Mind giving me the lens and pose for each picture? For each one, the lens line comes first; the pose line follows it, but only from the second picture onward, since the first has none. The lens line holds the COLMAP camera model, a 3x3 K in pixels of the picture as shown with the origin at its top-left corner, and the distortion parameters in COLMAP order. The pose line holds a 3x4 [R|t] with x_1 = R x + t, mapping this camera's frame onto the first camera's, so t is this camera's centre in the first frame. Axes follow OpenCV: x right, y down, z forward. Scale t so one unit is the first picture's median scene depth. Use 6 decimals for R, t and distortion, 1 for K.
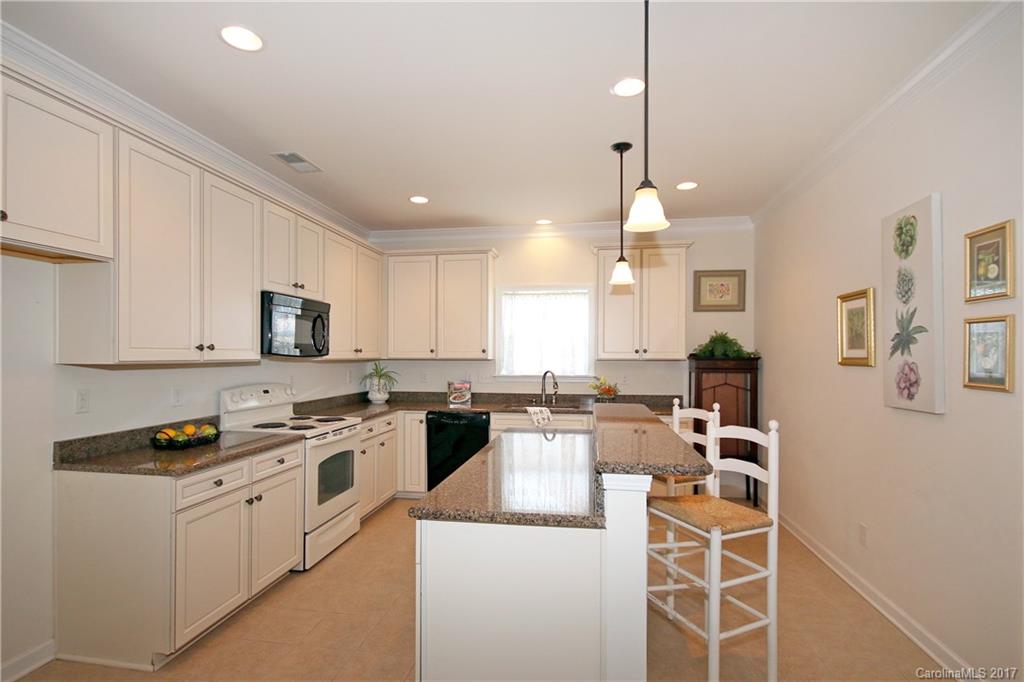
lens RADIAL K [[492.6, 0, 509.4], [0, 492.6, 350.1], [0, 0, 1]] dist [-0.003495, 0.000712]
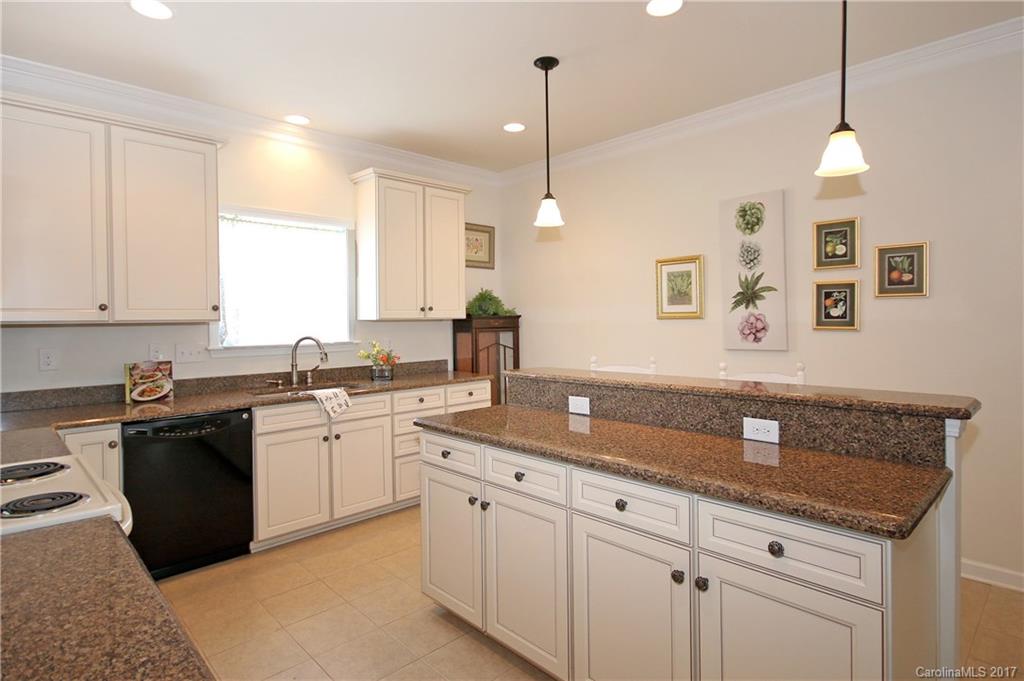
lens RADIAL K [[538.9, 0, 499.5], [0, 538.9, 314.1], [0, 0, 1]] dist [0.002235, 0.001172]
pose [[0.605528, -0.001958, 0.795821, -0.645550], [0.004329, 0.999990, -0.000833, 0.020358], [-0.795812, 0.003950, 0.605531, 0.582058]]
